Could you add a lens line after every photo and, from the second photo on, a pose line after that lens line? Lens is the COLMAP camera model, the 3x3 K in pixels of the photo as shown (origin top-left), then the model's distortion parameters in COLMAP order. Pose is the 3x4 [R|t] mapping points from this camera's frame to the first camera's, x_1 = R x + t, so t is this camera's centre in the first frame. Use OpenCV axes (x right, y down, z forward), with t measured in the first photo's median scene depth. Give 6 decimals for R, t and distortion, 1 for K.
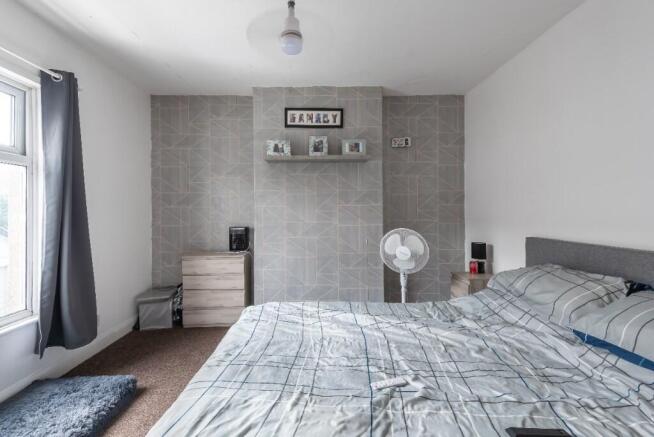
lens RADIAL K [[292.2, 0, 313.4], [0, 292.2, 210.7], [0, 0, 1]] dist [0.022936, -0.012038]
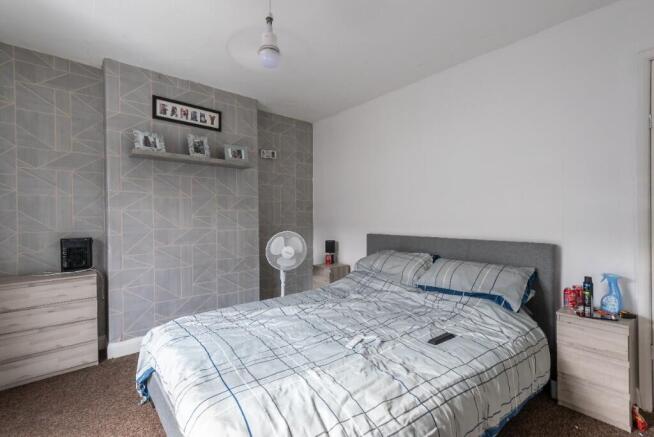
lens RADIAL K [[292.2, 0, 320.8], [0, 292.2, 219.9], [0, 0, 1]] dist [0.022936, -0.012038]
pose [[0.767856, -0.007901, 0.640574, -0.281335], [0.001296, 0.999941, 0.010780, 0.003195], [-0.640621, -0.007447, 0.767821, 0.026108]]
